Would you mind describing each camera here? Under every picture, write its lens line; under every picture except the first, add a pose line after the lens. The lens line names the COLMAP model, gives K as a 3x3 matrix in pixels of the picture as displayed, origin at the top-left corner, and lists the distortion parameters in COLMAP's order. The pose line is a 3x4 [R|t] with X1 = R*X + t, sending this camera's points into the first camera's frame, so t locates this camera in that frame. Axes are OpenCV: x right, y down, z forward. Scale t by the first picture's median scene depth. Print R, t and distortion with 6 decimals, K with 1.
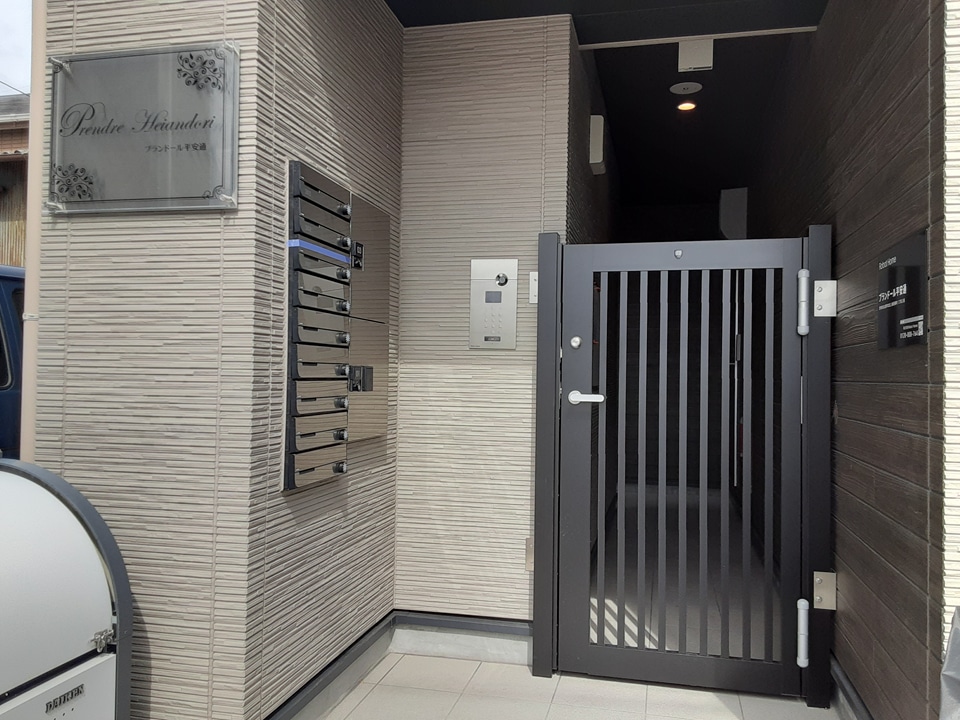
lens RADIAL K [[765.2, 0, 480.0], [0, 765.2, 360.0], [0, 0, 1]] dist [0.126414, -0.189151]
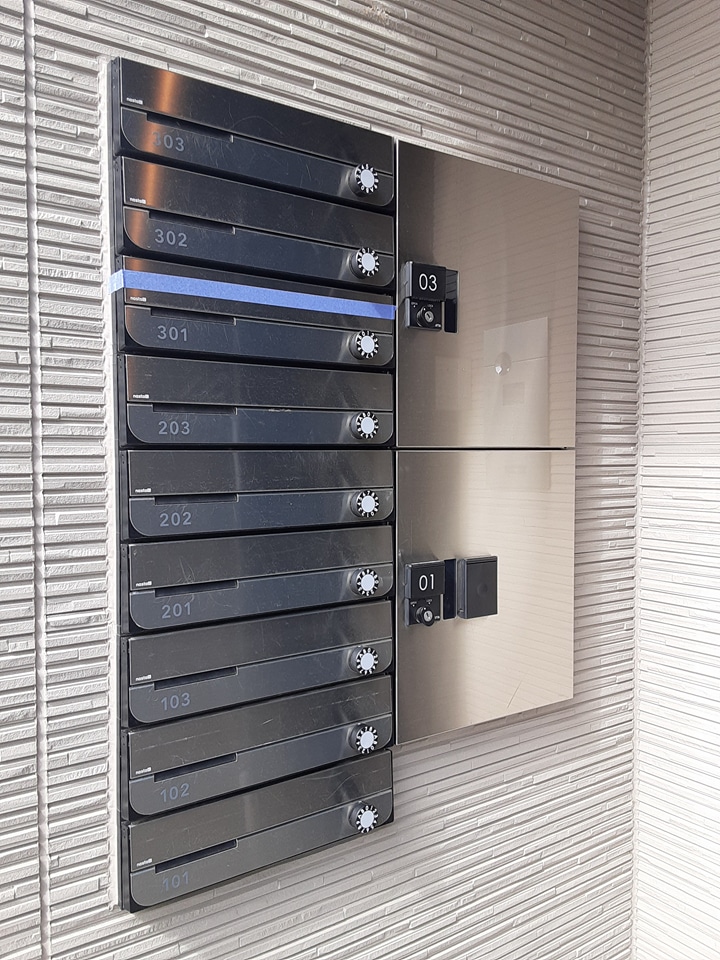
lens RADIAL K [[765.2, 0, 357.2], [0, 765.2, 496.2], [0, 0, 1]] dist [0.126414, -0.189151]
pose [[0.747462, 0.014016, -0.664157, 0.099645], [0.030661, 0.997984, 0.055568, -0.059216], [0.663596, -0.061898, 0.745526, 0.739862]]
